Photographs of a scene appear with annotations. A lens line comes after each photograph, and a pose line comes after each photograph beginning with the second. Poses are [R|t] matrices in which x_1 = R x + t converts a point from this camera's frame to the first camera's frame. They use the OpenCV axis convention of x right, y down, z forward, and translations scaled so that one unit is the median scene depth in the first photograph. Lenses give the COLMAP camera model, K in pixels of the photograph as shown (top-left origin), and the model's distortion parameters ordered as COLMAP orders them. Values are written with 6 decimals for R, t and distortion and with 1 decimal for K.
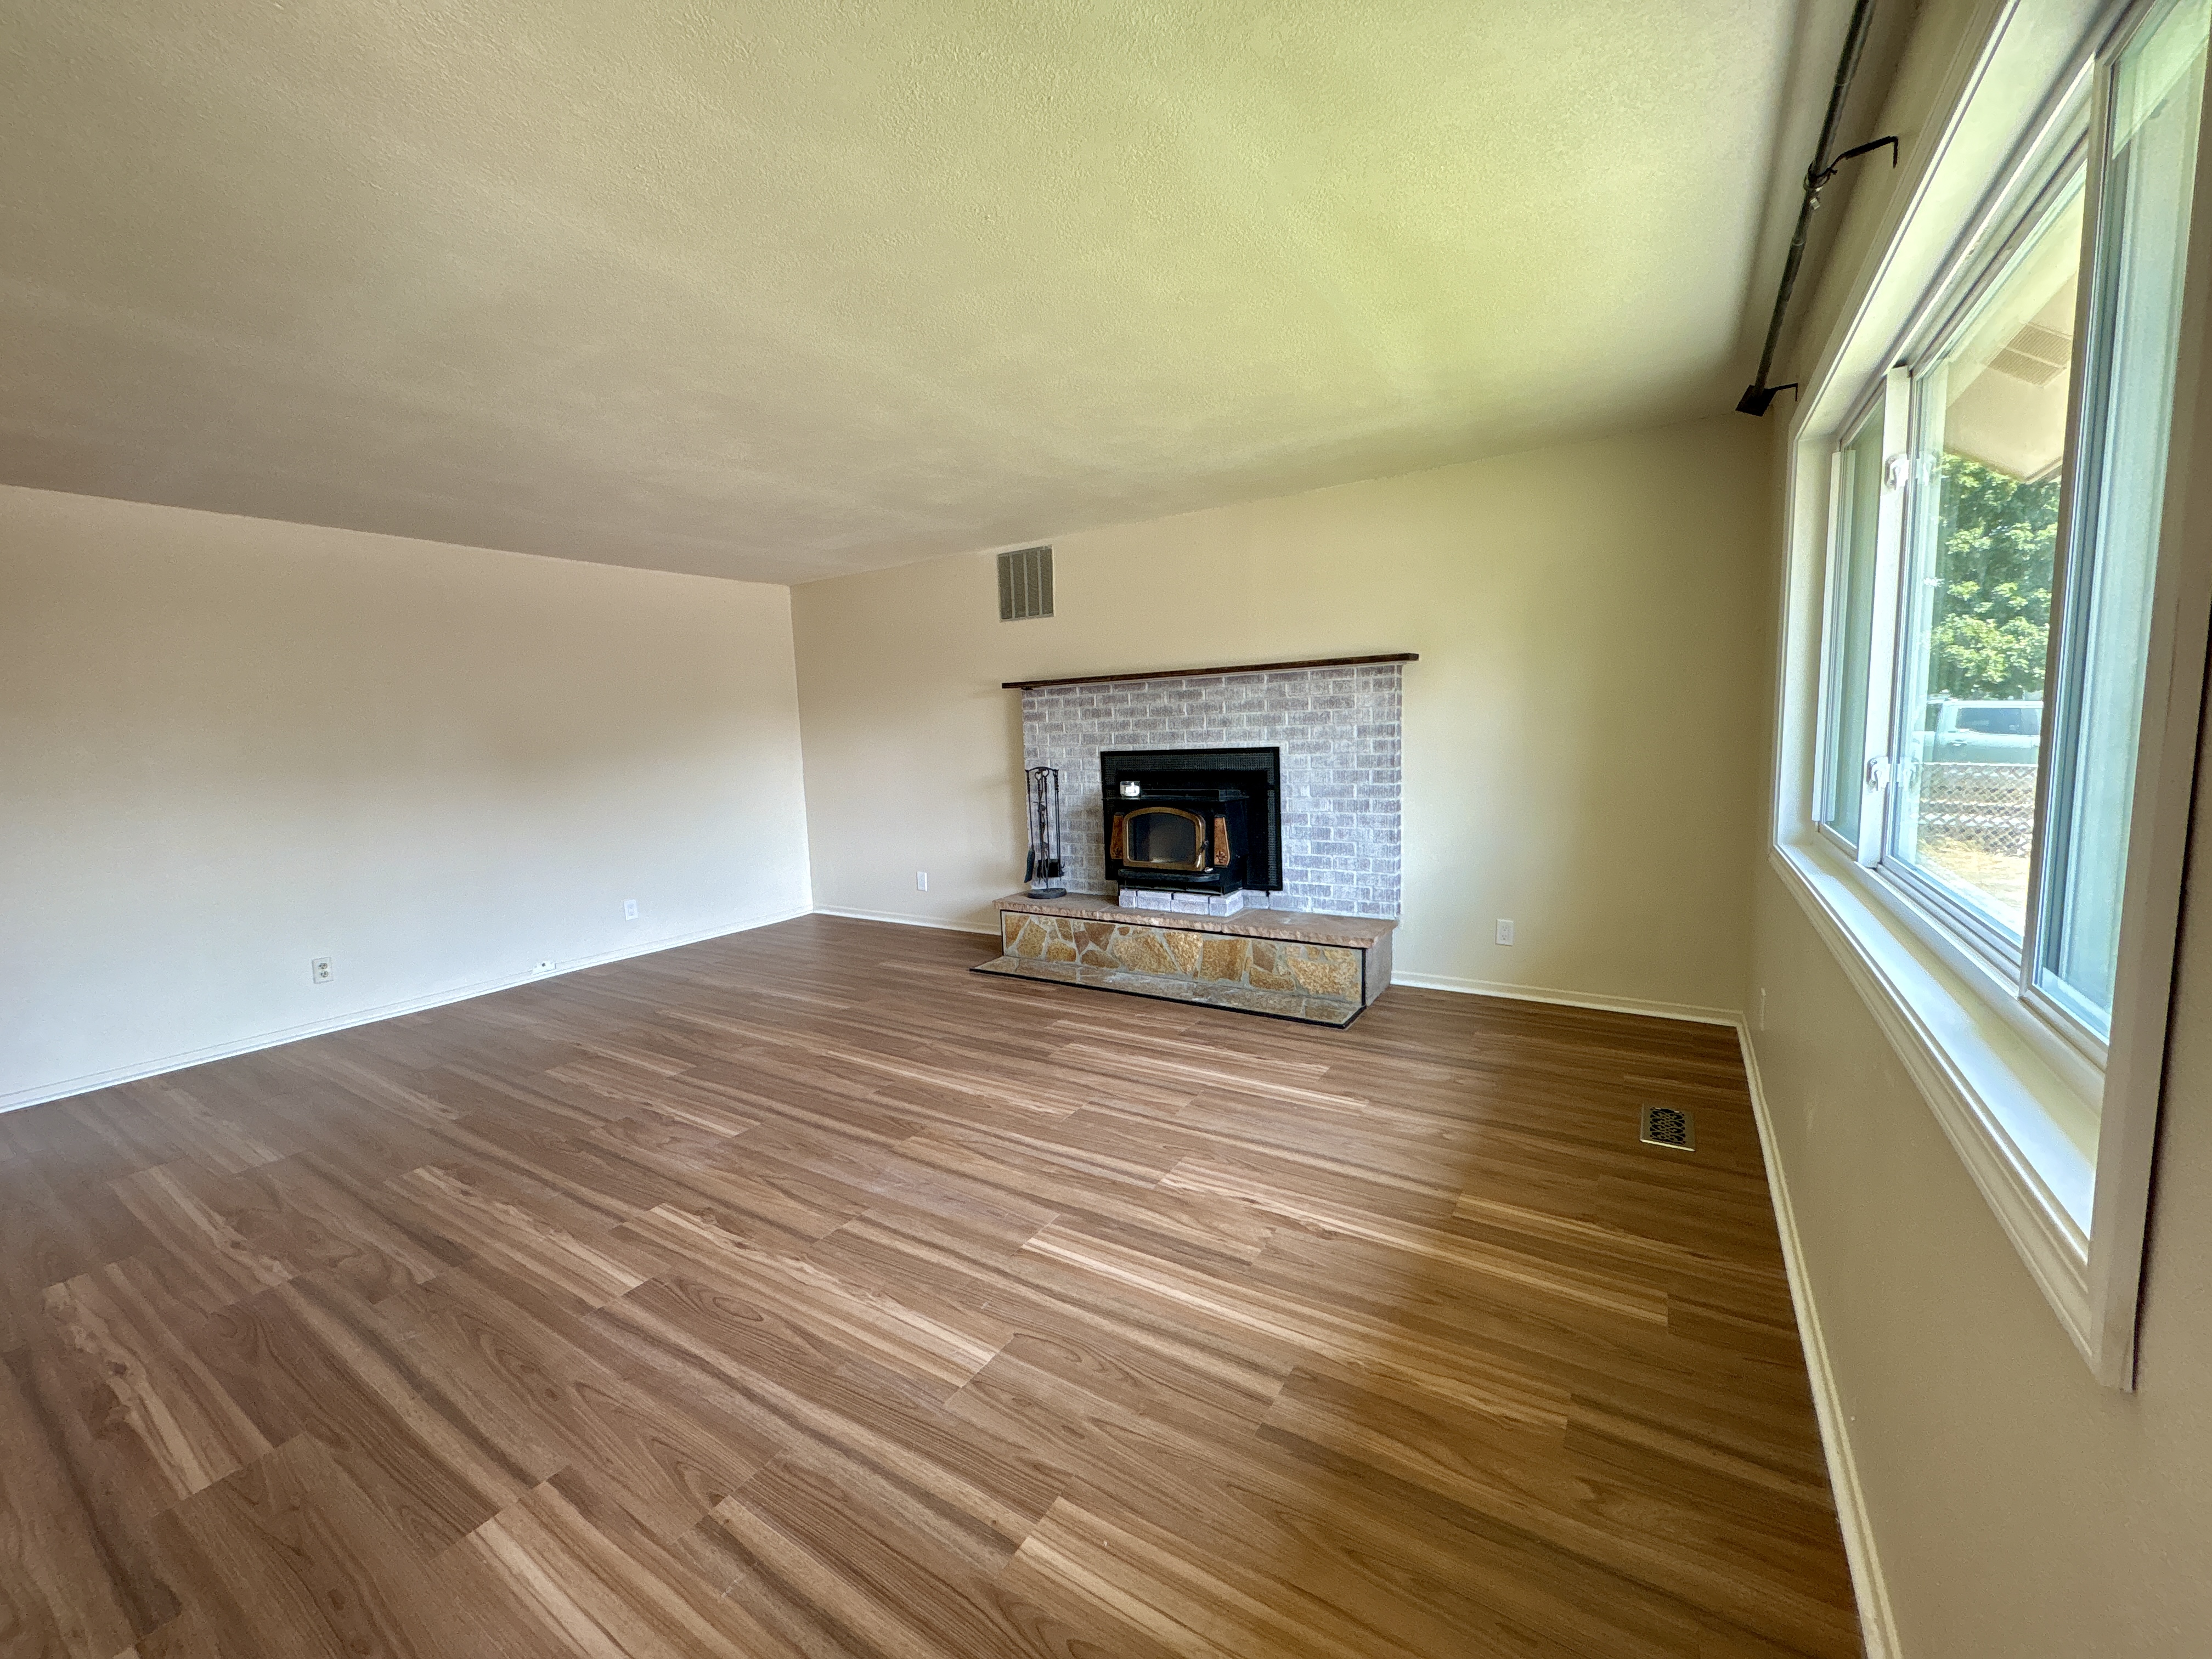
lens RADIAL K [[877.7, 0, 1106.0], [0, 877.7, 829.5], [0, 0, 1]] dist [0.001620, 0.000514]
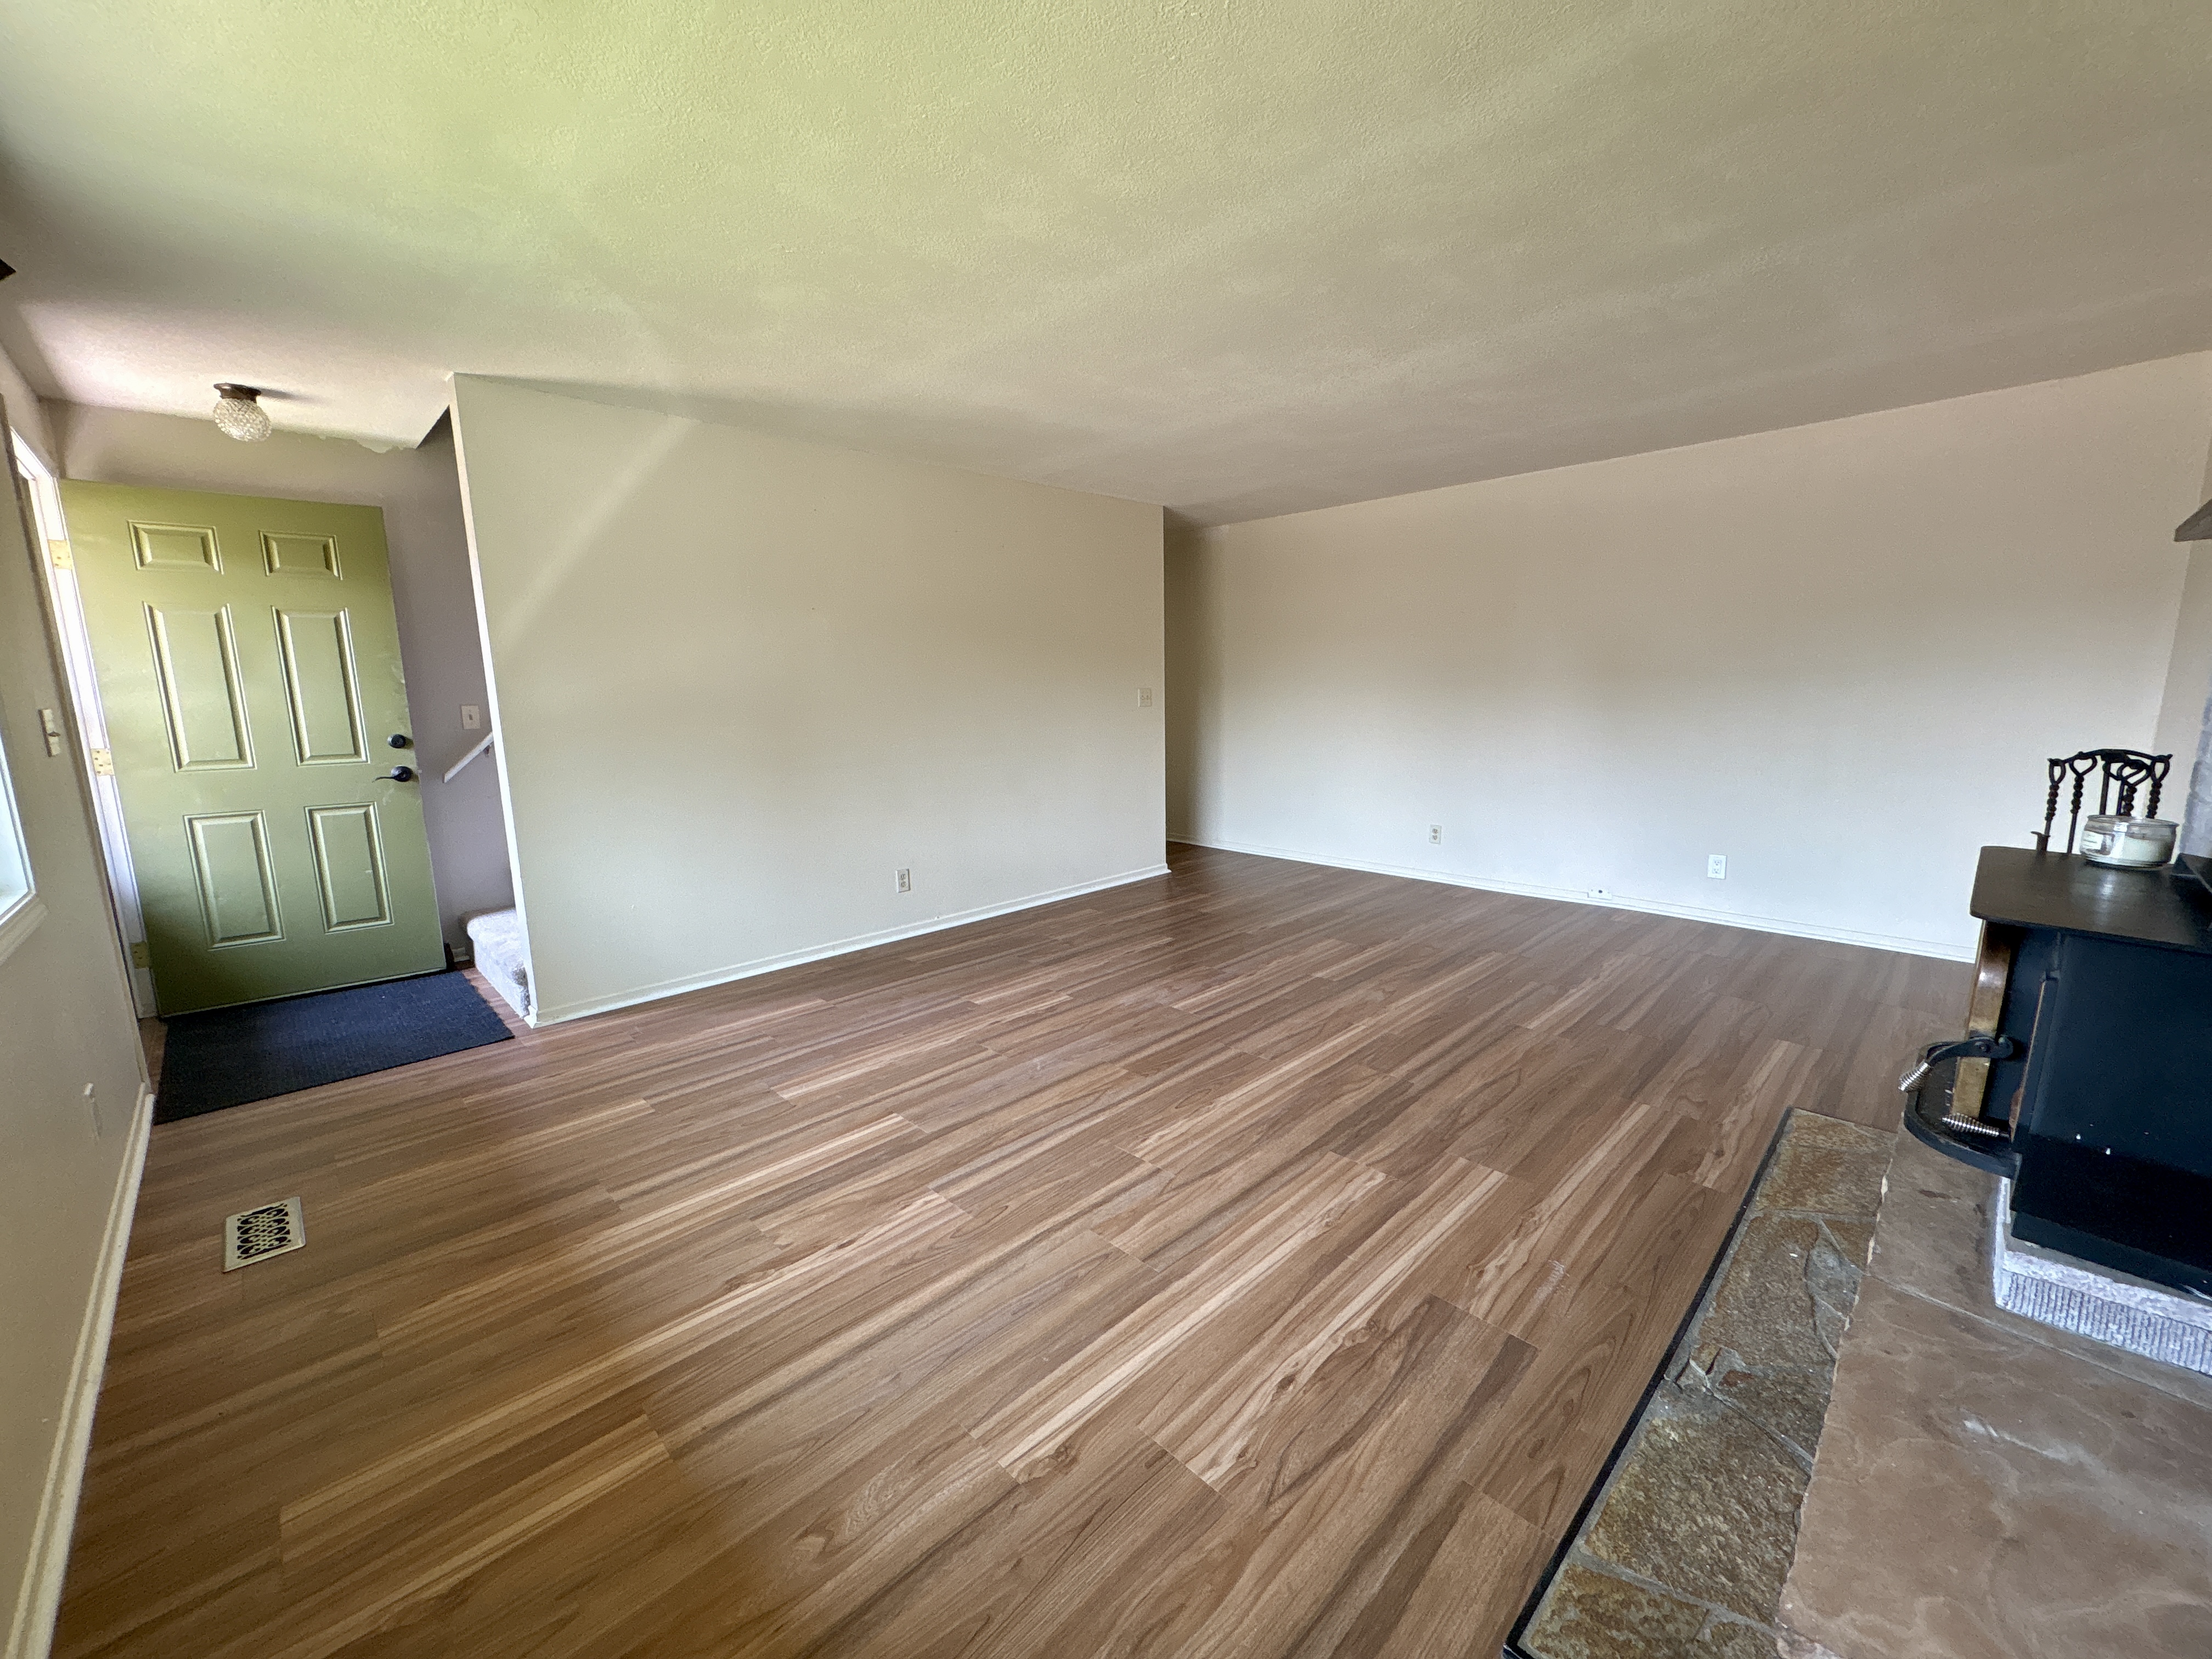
lens RADIAL K [[877.7, 0, 1106.0], [0, 877.7, 829.5], [0, 0, 1]] dist [0.001620, 0.000514]
pose [[-0.222902, 0.202988, -0.953473, 0.719702], [-0.087309, 0.969993, 0.226917, -0.155927], [0.970923, 0.133827, -0.198491, 1.170371]]
